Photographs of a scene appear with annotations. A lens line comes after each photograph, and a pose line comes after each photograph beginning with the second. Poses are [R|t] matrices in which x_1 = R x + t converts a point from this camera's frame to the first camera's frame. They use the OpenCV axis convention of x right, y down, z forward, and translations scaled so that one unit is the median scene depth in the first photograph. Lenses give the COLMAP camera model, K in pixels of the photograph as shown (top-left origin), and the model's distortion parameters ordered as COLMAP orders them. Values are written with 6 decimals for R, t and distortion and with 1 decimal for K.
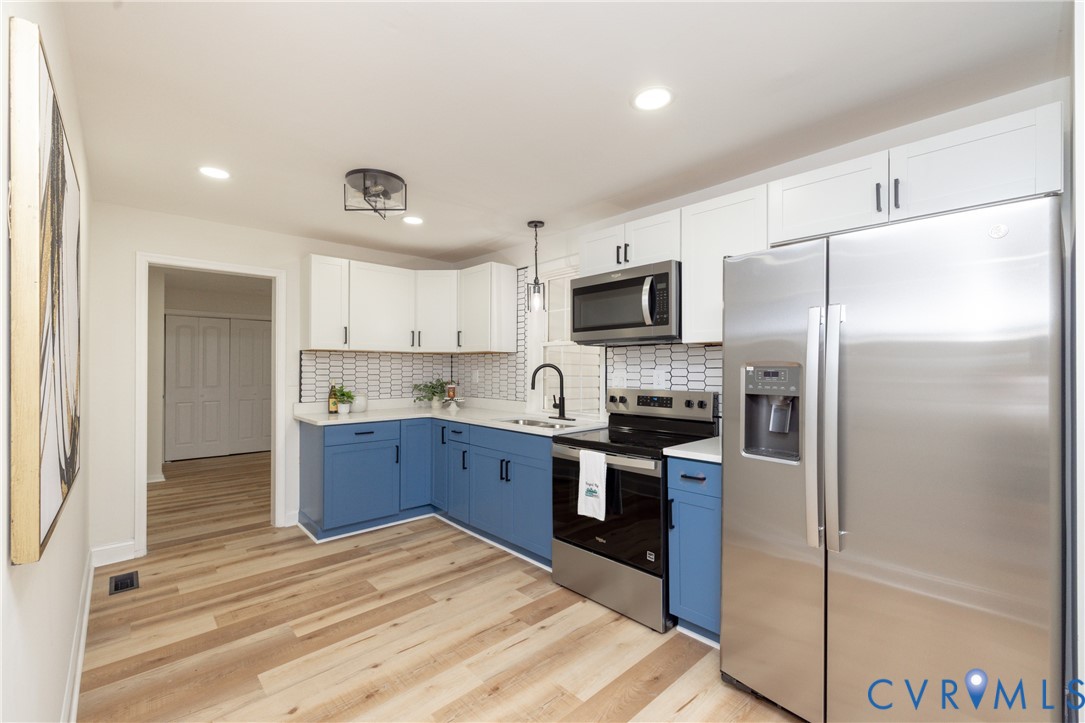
lens RADIAL K [[452.7, 0, 514.4], [0, 452.7, 365.8], [0, 0, 1]] dist [0.004346, 0.000402]
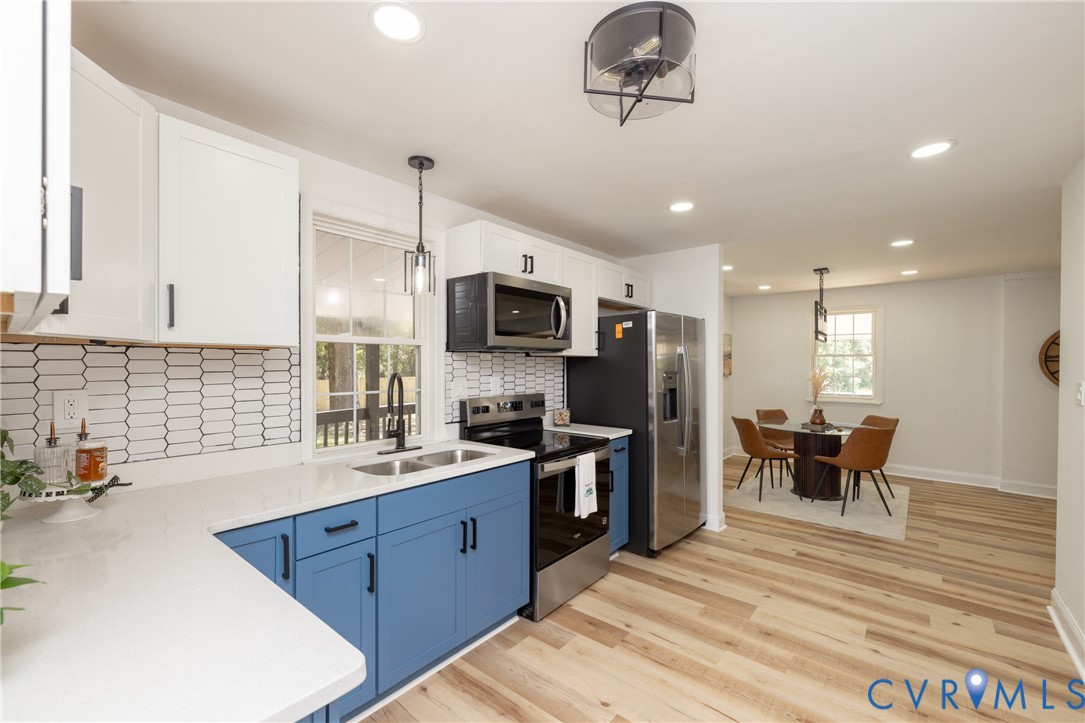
lens RADIAL K [[465.9, 0, 529.1], [0, 465.9, 365.9], [0, 0, 1]] dist [0.000910, 0.000873]
pose [[-0.150742, -0.005656, 0.988557, -0.745004], [-0.007361, 0.999962, 0.004598, -0.021295], [-0.988546, -0.006584, -0.150778, 1.075285]]
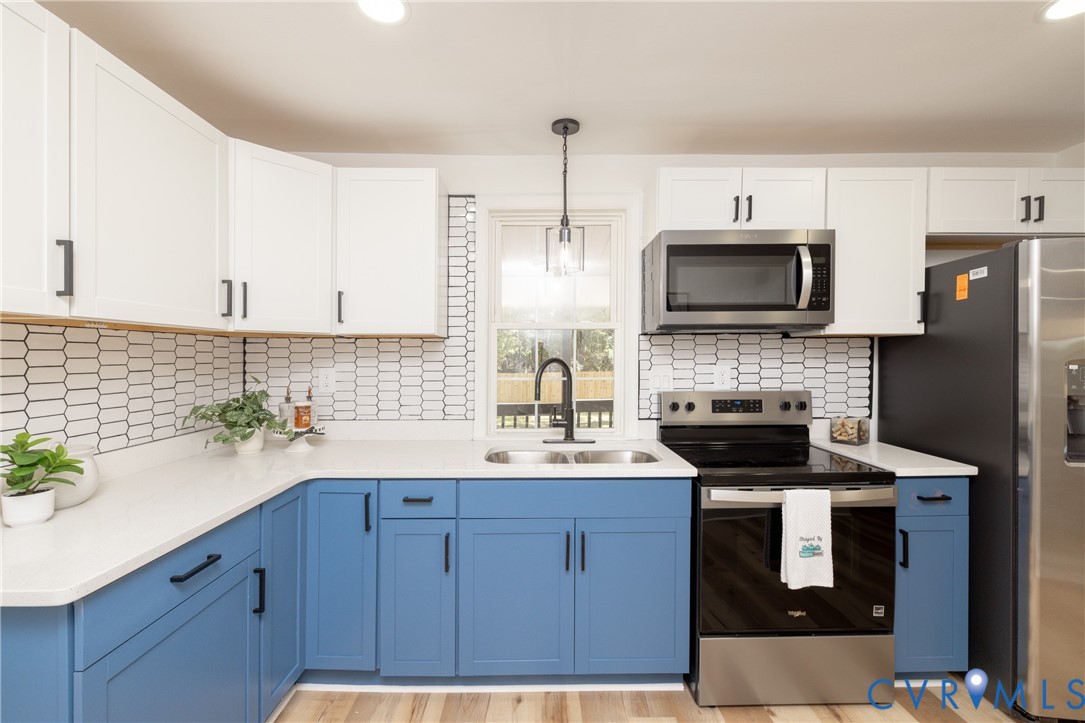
lens RADIAL K [[465.9, 0, 536.3], [0, 465.9, 360.0], [0, 0, 1]] dist [0.000910, 0.000873]
pose [[0.654691, -0.010989, 0.755817, -0.509592], [0.000278, 0.999898, 0.014297, -0.012572], [-0.755897, -0.009150, 0.654627, 0.702221]]
